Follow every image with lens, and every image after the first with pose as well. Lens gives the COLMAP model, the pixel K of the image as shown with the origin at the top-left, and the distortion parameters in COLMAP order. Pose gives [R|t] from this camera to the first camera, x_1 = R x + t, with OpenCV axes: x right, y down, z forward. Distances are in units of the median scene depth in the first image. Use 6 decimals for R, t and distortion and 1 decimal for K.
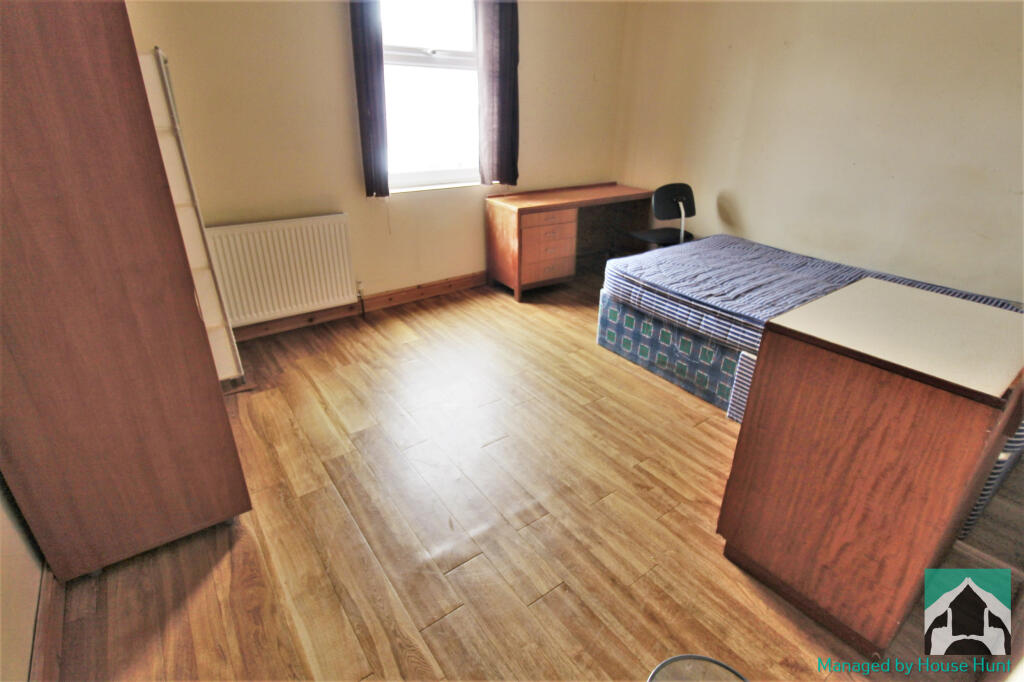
lens RADIAL K [[492.9, 0, 516.9], [0, 492.9, 333.9], [0, 0, 1]] dist [0.000826, -0.011064]
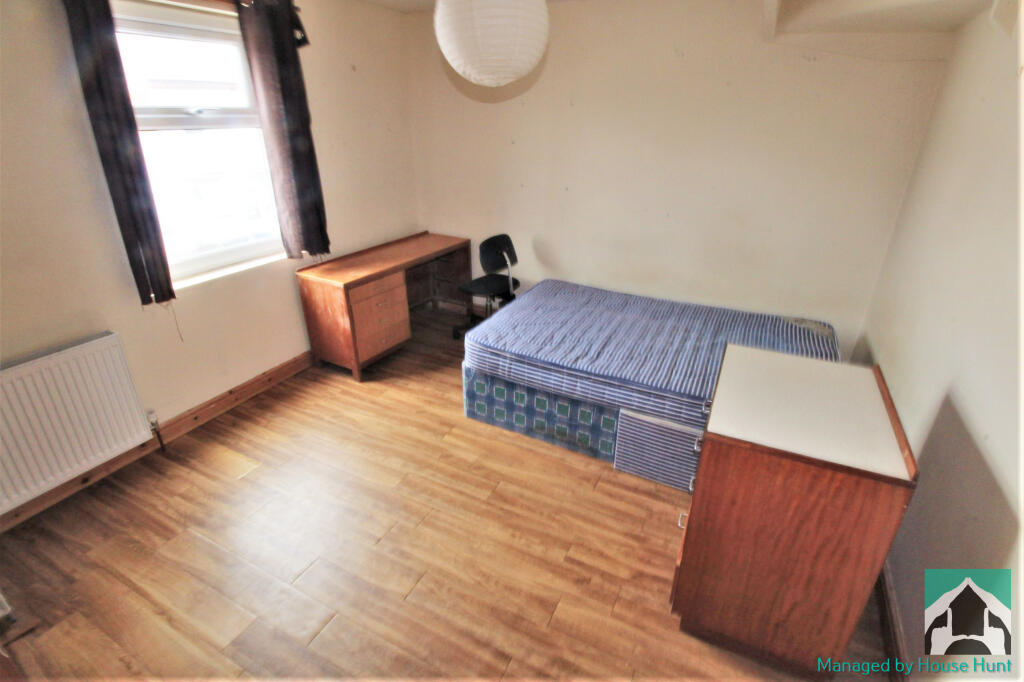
lens RADIAL K [[492.9, 0, 515.6], [0, 492.9, 335.0], [0, 0, 1]] dist [0.000826, -0.011064]
pose [[0.893489, -0.190486, 0.406685, -0.122800], [0.193913, 0.980457, 0.033204, -0.165846], [-0.405062, 0.049195, 0.912965, 0.086451]]
